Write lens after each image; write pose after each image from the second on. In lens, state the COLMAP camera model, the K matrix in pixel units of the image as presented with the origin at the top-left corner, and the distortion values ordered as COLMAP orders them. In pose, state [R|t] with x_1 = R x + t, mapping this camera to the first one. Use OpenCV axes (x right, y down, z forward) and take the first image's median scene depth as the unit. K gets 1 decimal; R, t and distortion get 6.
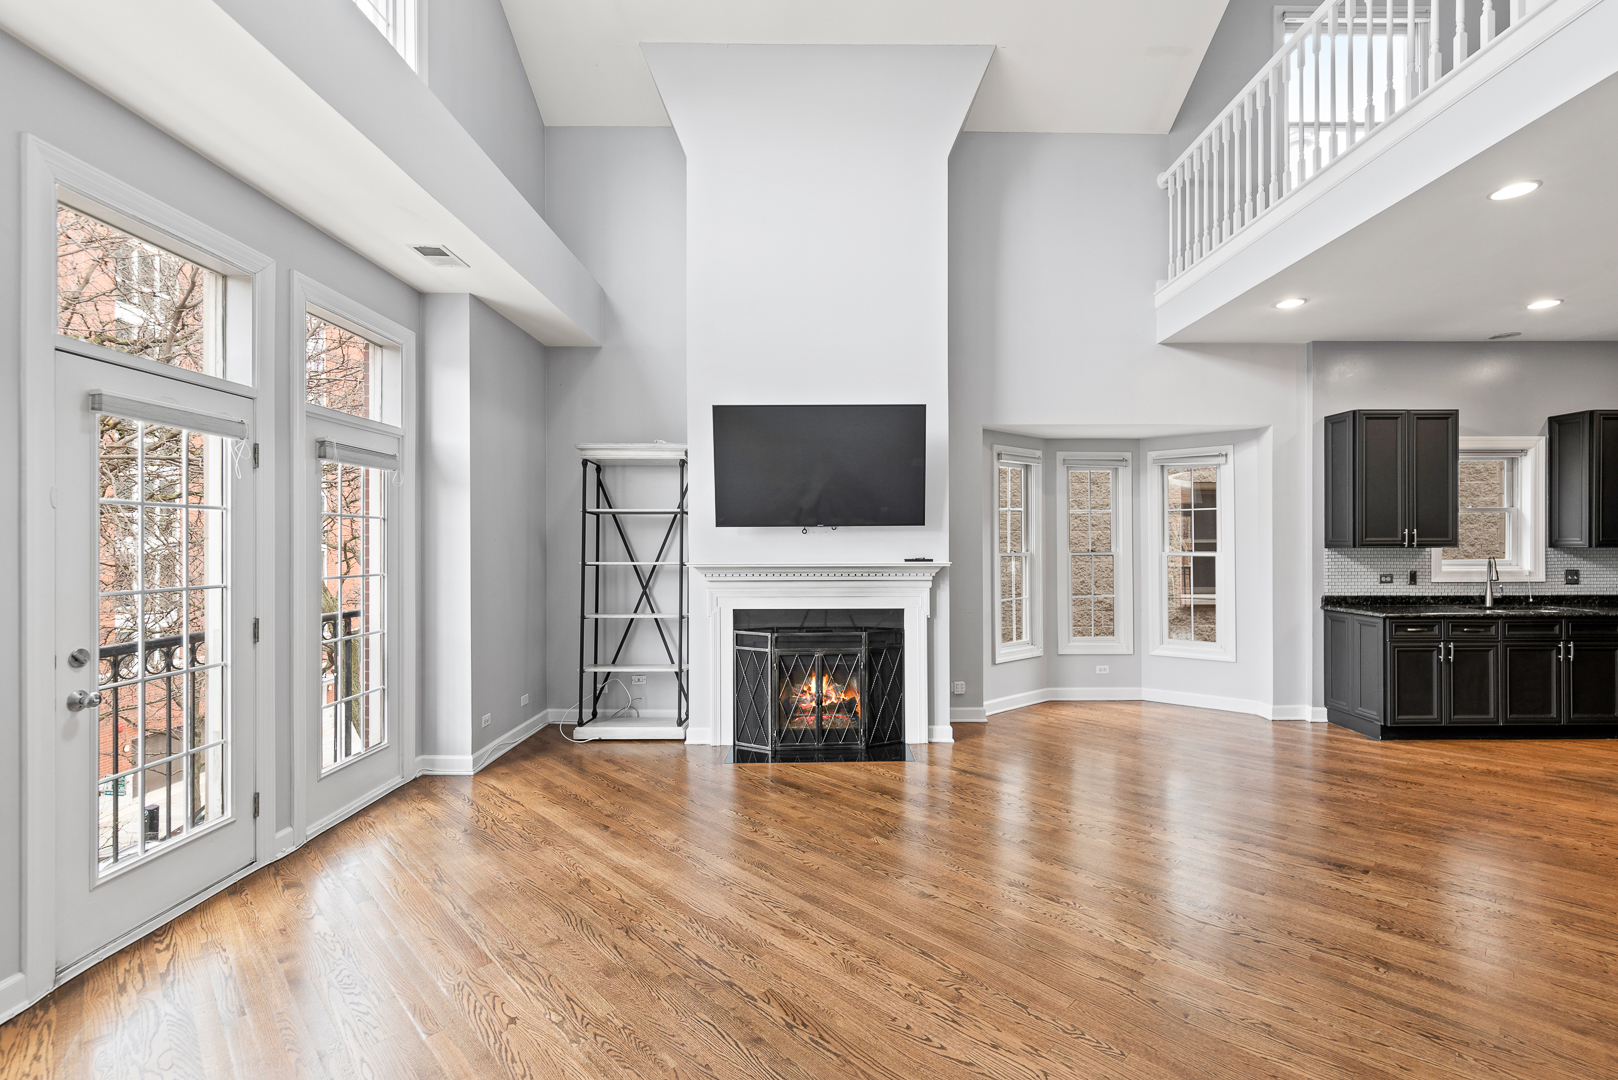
lens RADIAL K [[777.3, 0, 779.5], [0, 777.3, 543.8], [0, 0, 1]] dist [0.003258, 0.001793]
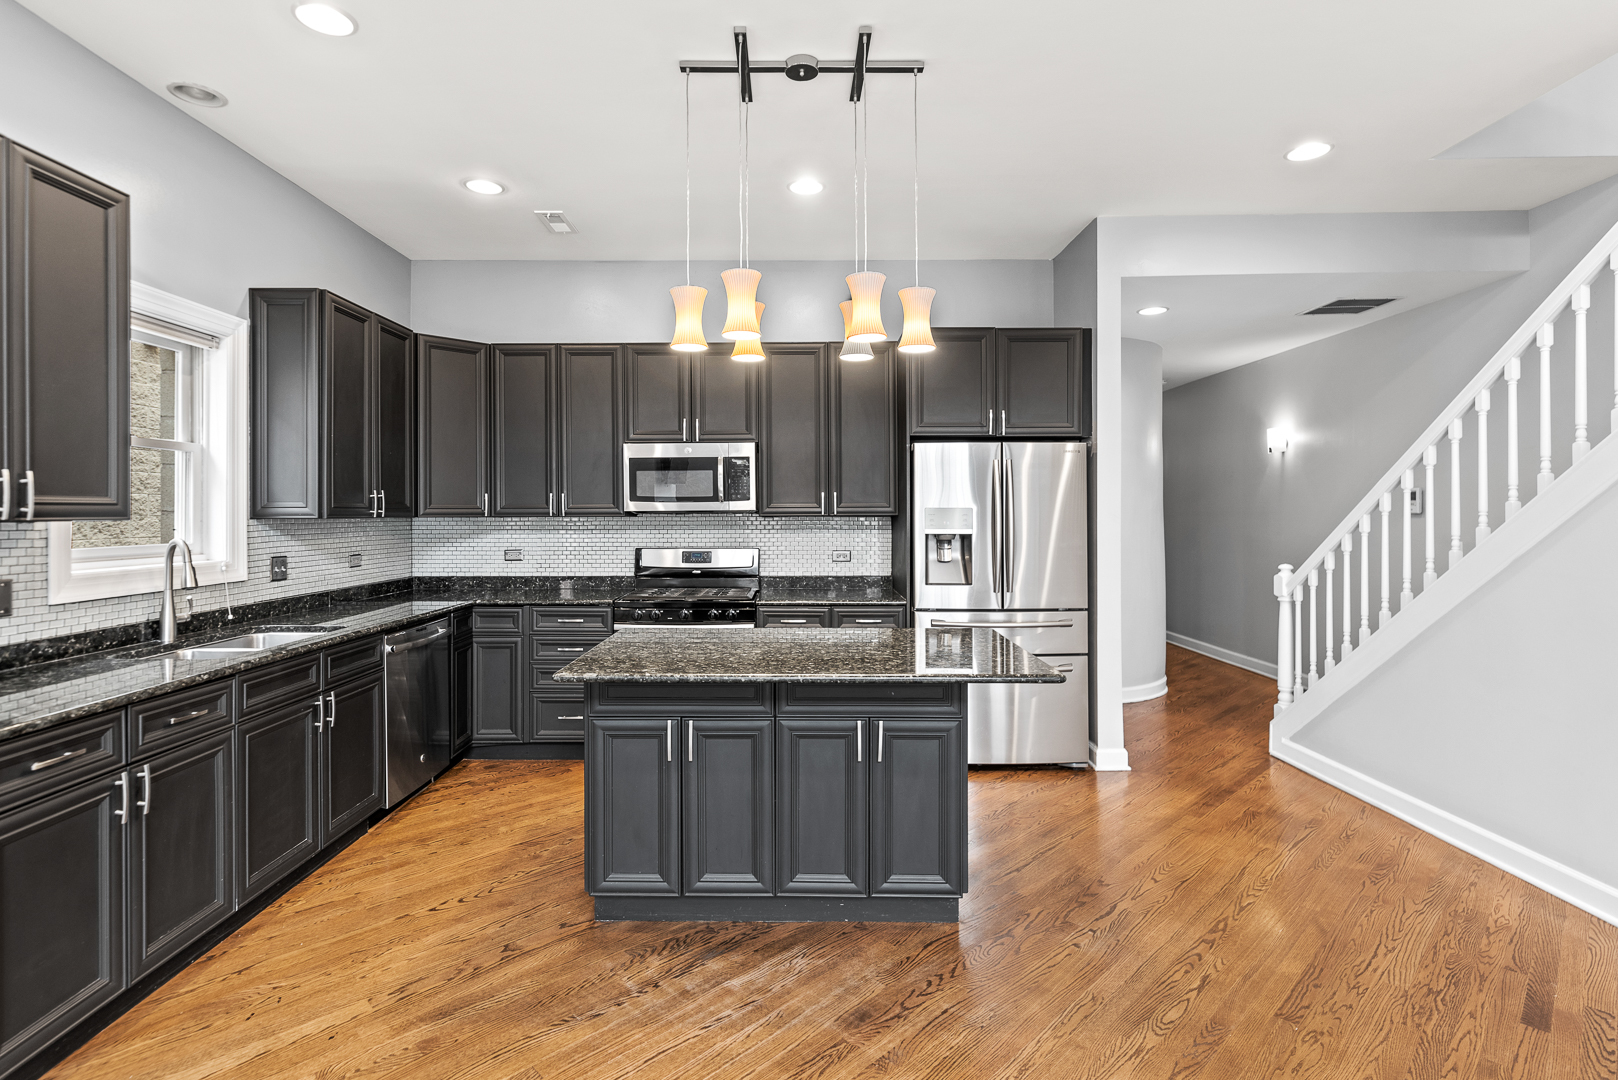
lens RADIAL K [[748.4, 0, 793.5], [0, 748.4, 512.1], [0, 0, 1]] dist [0.001476, 0.000575]
pose [[-0.018821, 0.004226, 0.999814, 0.450707], [0.003271, 0.999986, -0.004165, 0.003384], [-0.999818, 0.003192, -0.018835, 0.639667]]
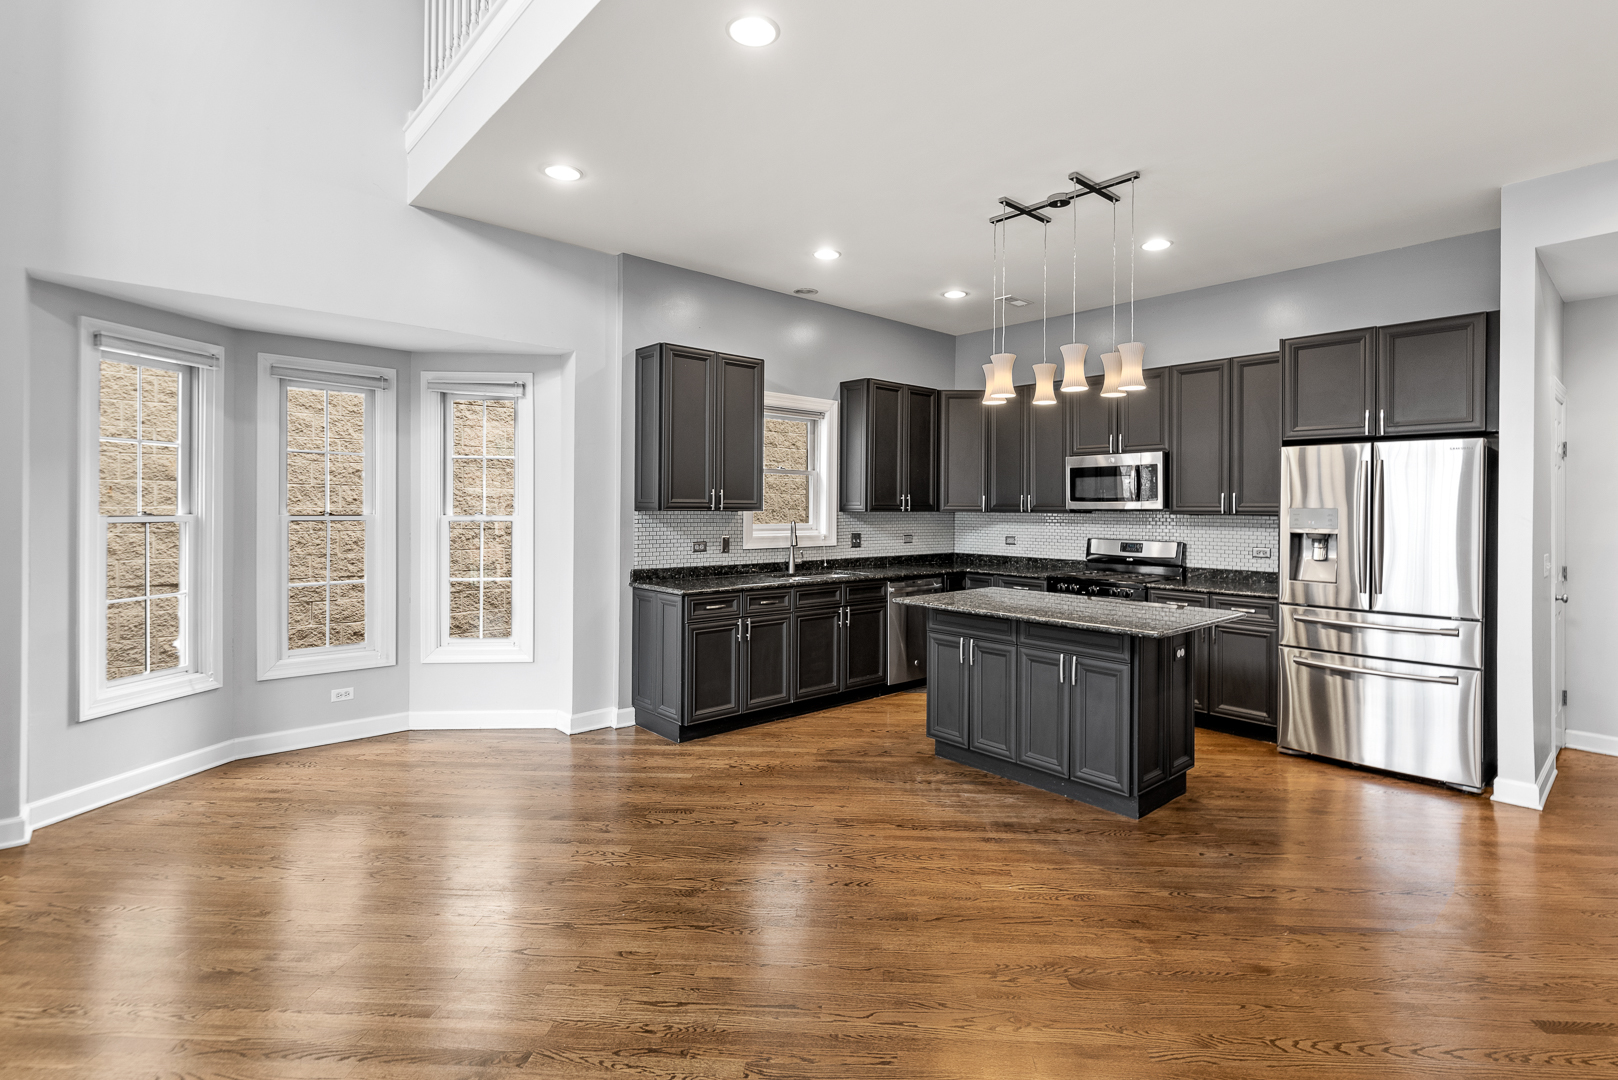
lens RADIAL K [[802.7, 0, 906.7], [0, 802.7, 507.9], [0, 0, 1]] dist [0.000091, -0.000044]
pose [[0.693733, 0.008655, 0.720180, 0.308418], [-0.008963, 0.999954, -0.003383, 0.002774], [-0.720176, -0.004108, 0.693779, 0.225414]]
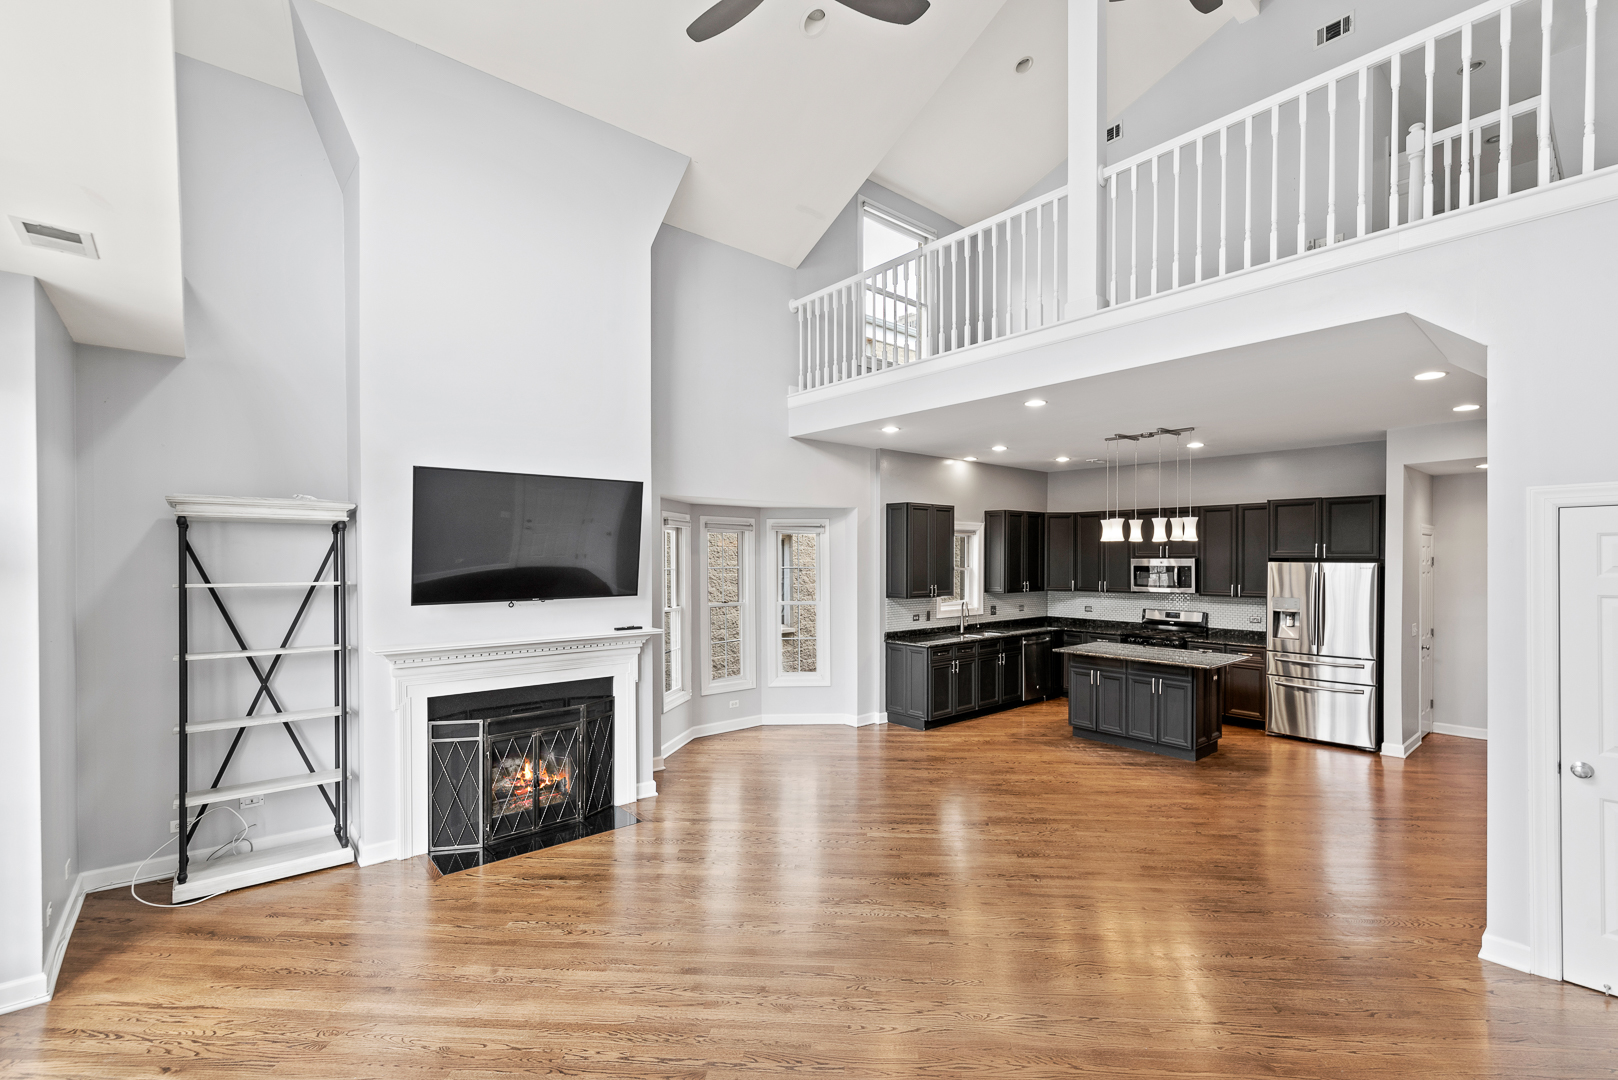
lens RADIAL K [[787.6, 0, 873.2], [0, 787.6, 562.2], [0, 0, 1]] dist [0.002363, -0.000018]
pose [[0.709077, -0.006721, 0.705099, -0.323842], [-0.001836, 0.999934, 0.011377, -0.078183], [-0.705129, -0.009362, 0.709018, 0.019740]]
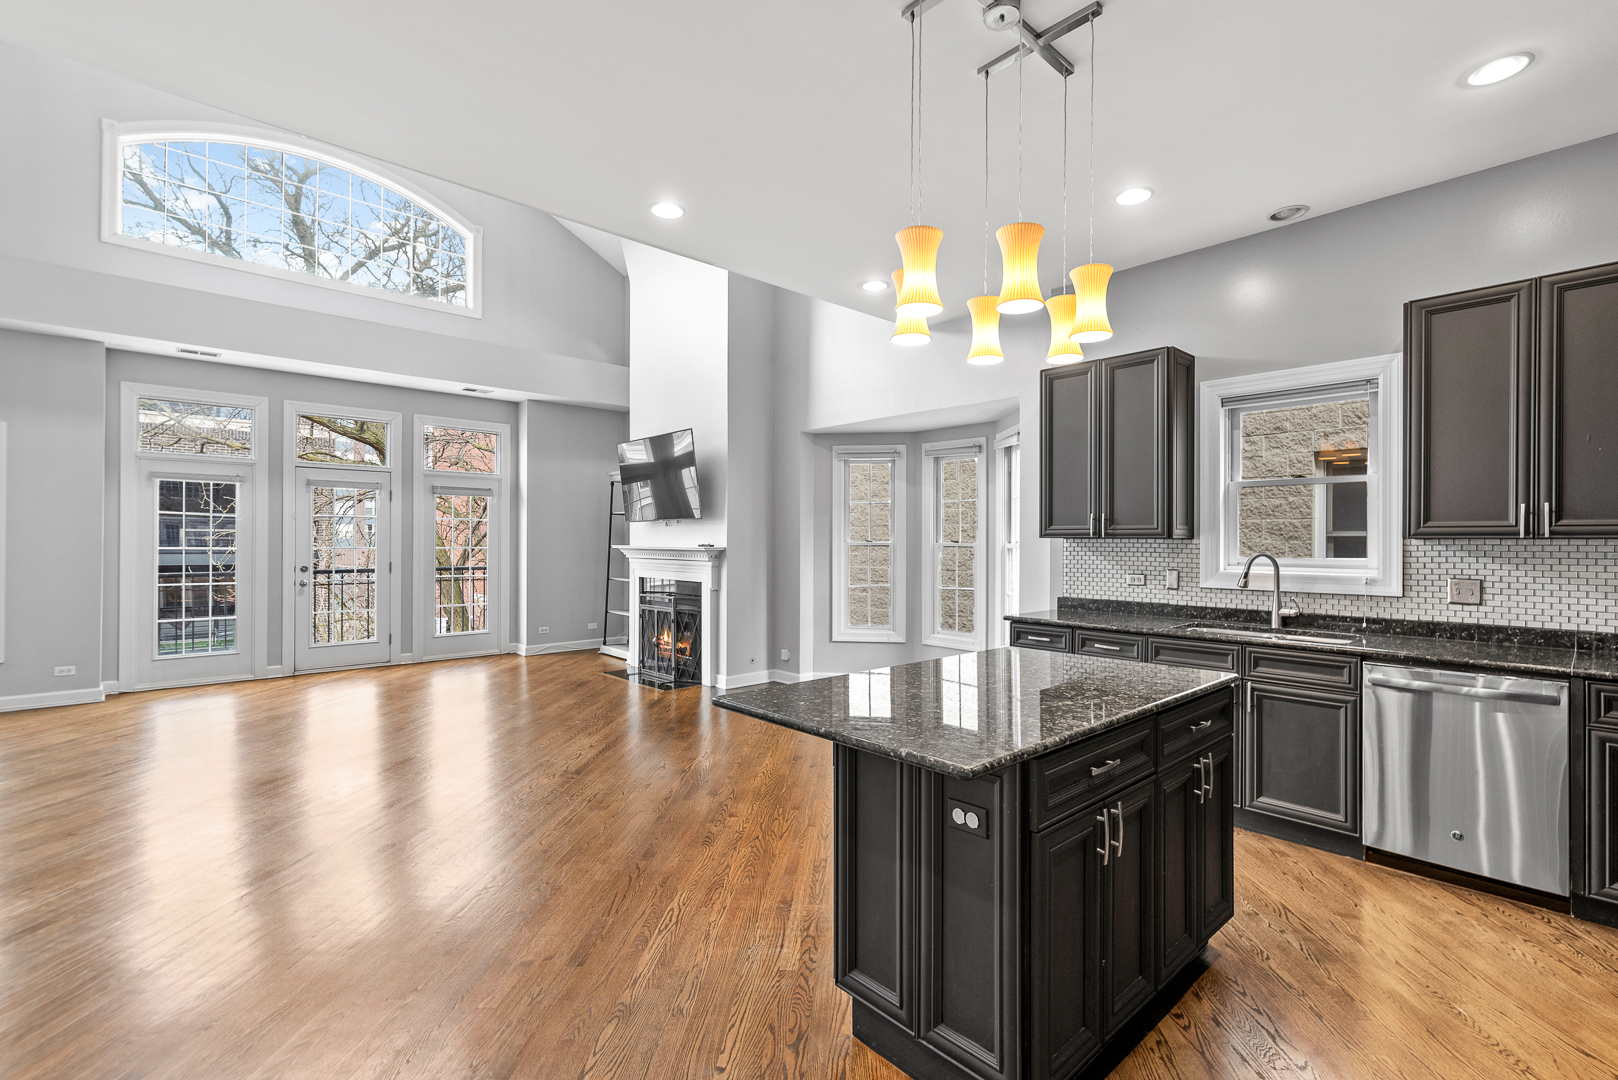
lens RADIAL K [[720.9, 0, 743.2], [0, 720.9, 541.3], [0, 0, 1]] dist [0.001382, 0.000210]
pose [[0.630796, 0.006956, -0.775918, 1.129250], [-0.007929, 0.999965, 0.002518, 0.009666], [0.775908, 0.004564, 0.630829, 0.274567]]
